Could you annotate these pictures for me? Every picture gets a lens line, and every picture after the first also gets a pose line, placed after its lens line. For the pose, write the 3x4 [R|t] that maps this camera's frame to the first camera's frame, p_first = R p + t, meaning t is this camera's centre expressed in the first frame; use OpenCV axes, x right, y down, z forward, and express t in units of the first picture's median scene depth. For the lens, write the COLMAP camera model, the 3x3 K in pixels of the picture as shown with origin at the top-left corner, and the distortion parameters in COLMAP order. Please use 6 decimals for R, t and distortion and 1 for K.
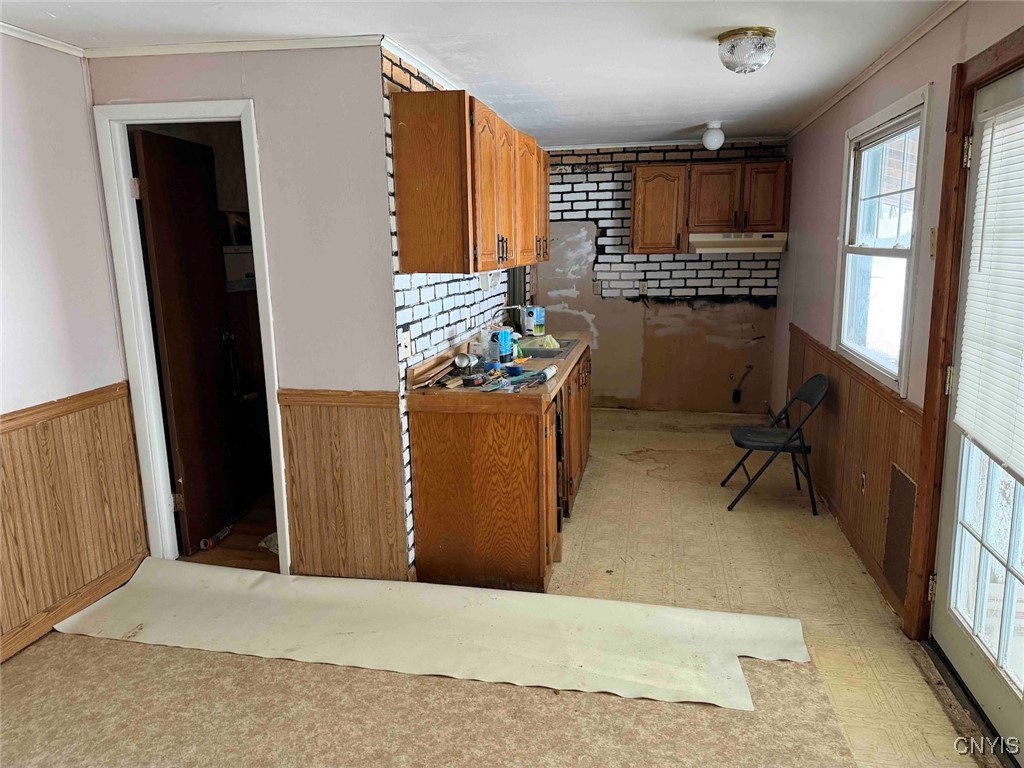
lens RADIAL K [[716.5, 0, 508.1], [0, 716.5, 383.5], [0, 0, 1]] dist [0.052715, -0.071254]
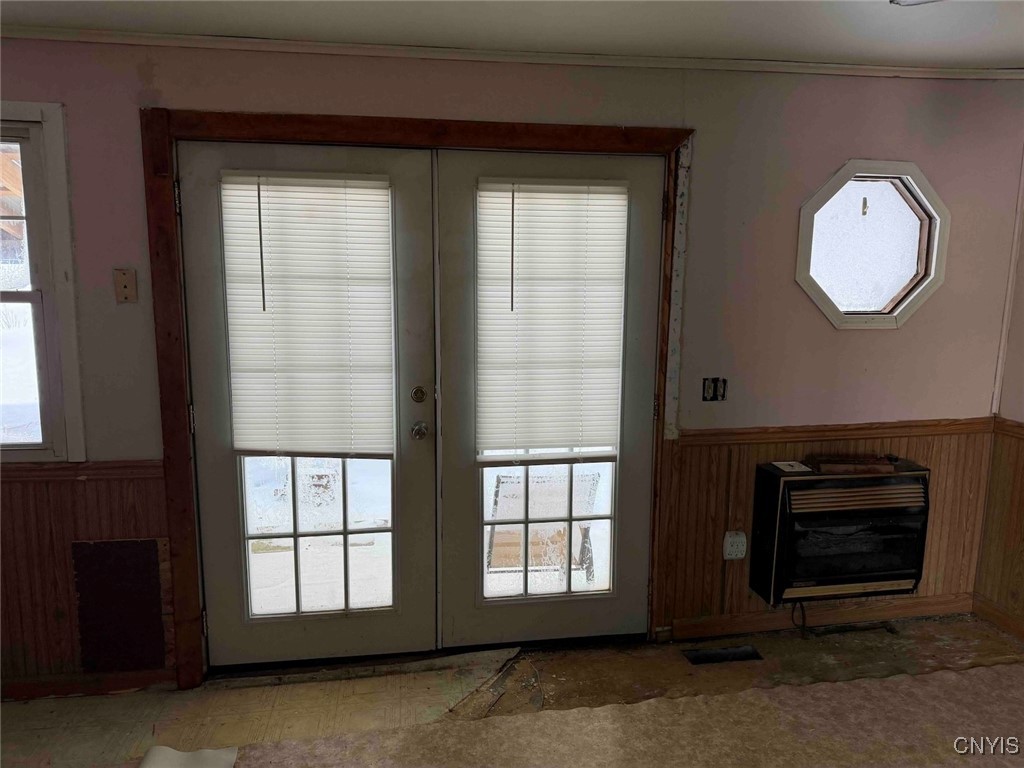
lens RADIAL K [[717.8, 0, 512.7], [0, 717.8, 381.5], [0, 0, 1]] dist [0.131176, -0.198106]
pose [[-0.356326, -0.118947, 0.926759, -0.498113], [0.172784, 0.966369, 0.190464, -0.171773], [-0.918247, 0.227996, -0.323791, 0.894383]]
